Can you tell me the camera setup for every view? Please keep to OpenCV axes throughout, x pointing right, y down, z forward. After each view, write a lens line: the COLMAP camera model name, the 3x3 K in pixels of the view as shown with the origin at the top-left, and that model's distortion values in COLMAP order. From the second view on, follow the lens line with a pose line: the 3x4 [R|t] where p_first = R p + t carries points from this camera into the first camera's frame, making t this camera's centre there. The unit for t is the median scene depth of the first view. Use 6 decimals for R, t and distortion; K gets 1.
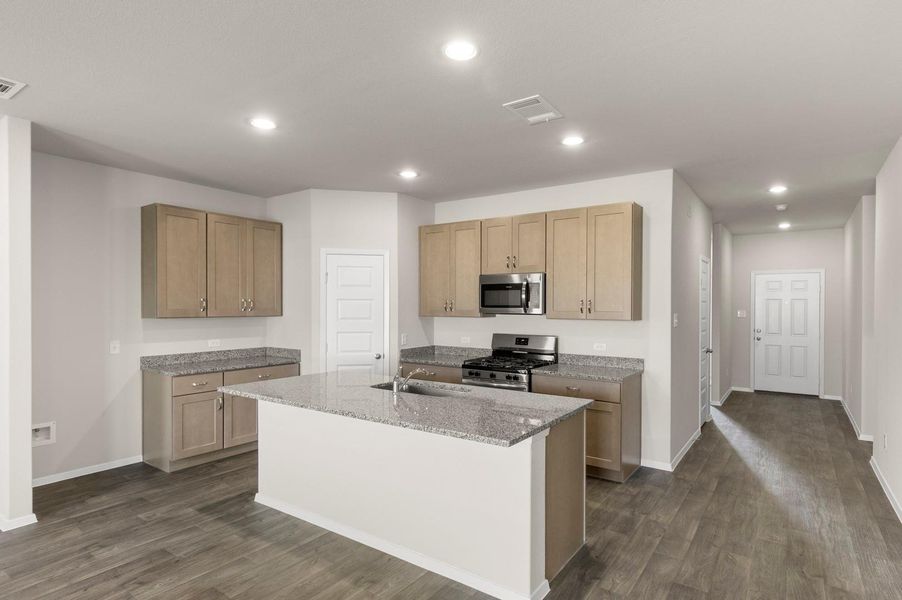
lens RADIAL K [[479.6, 0, 465.1], [0, 479.6, 309.2], [0, 0, 1]] dist [0.004228, -0.003072]
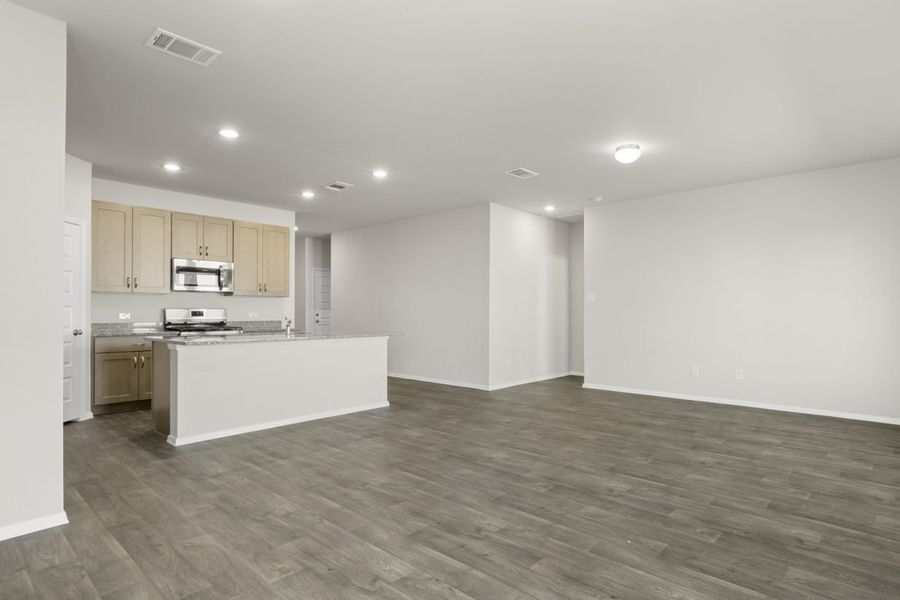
lens RADIAL K [[478.0, 0, 463.8], [0, 478.0, 309.5], [0, 0, 1]] dist [0.026484, -0.038432]
pose [[0.128692, 0.000356, 0.991685, -1.128702], [0.005625, 0.999984, -0.001089, 0.065532], [-0.991669, 0.005718, 0.128688, 0.143497]]
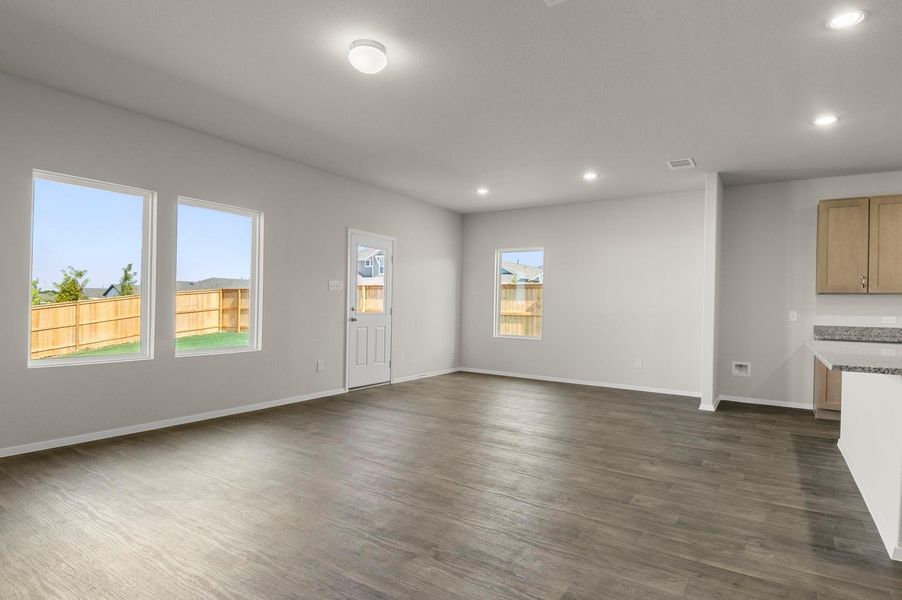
lens RADIAL K [[479.1, 0, 464.8], [0, 479.1, 309.5], [0, 0, 1]] dist [0.026484, -0.038432]
pose [[0.032444, 0.006212, -0.999454, 0.522360], [-0.025635, 0.999657, 0.005382, 0.071089], [0.999145, 0.025446, 0.032592, 0.048836]]
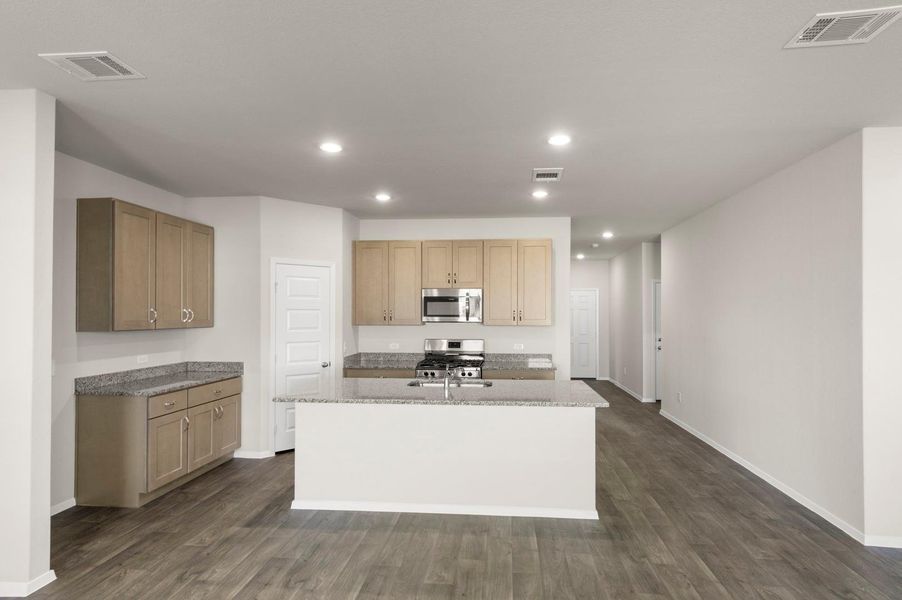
lens RADIAL K [[479.6, 0, 465.1], [0, 479.6, 309.2], [0, 0, 1]] dist [0.004228, -0.003072]
pose [[0.869745, 0.002078, 0.493497, -0.478269], [0.005990, 0.999873, -0.014766, -0.004285], [-0.493466, 0.015799, 0.869622, -0.054869]]
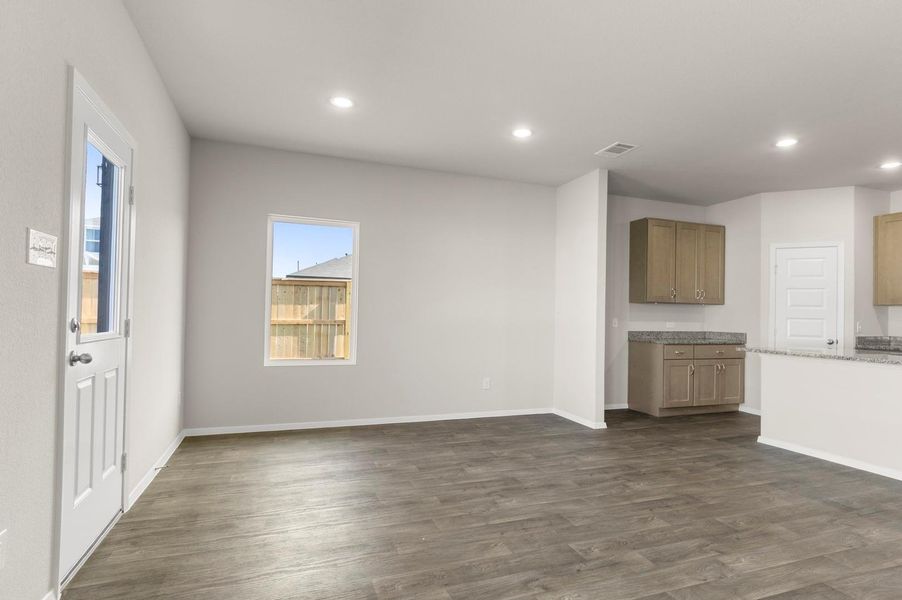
lens RADIAL K [[477.6, 0, 464.6], [0, 477.6, 309.5], [0, 0, 1]] dist [0.002995, 0.002121]
pose [[0.825861, 0.003293, -0.563863, -0.282257], [-0.018649, 0.999595, -0.021476, 0.071993], [0.563565, 0.028251, 0.825589, -0.369648]]
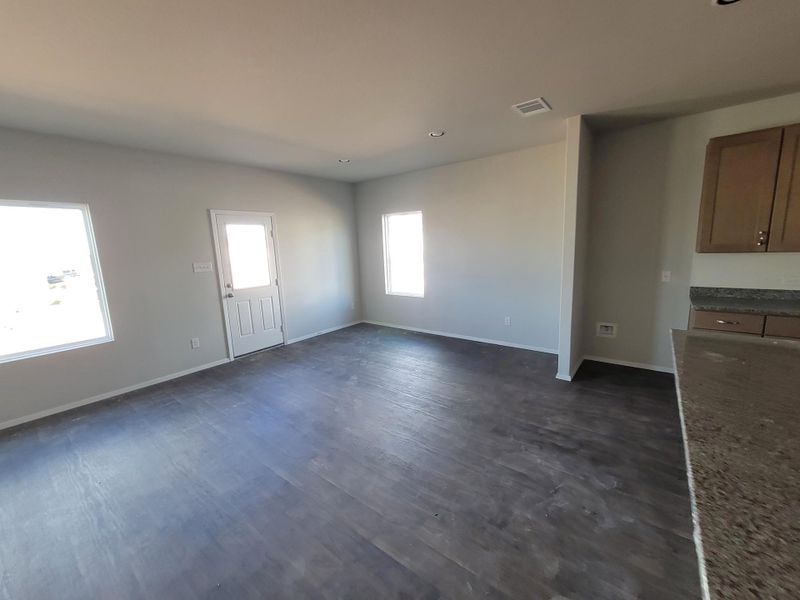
lens RADIAL K [[326.7, 0, 400.1], [0, 326.7, 298.8], [0, 0, 1]] dist [-0.002757, 0.000471]
pose [[-0.064528, 0.163908, -0.984363, 0.122740], [0.032504, 0.986241, 0.162090, -0.018086], [0.997386, -0.021537, -0.068968, 0.355843]]
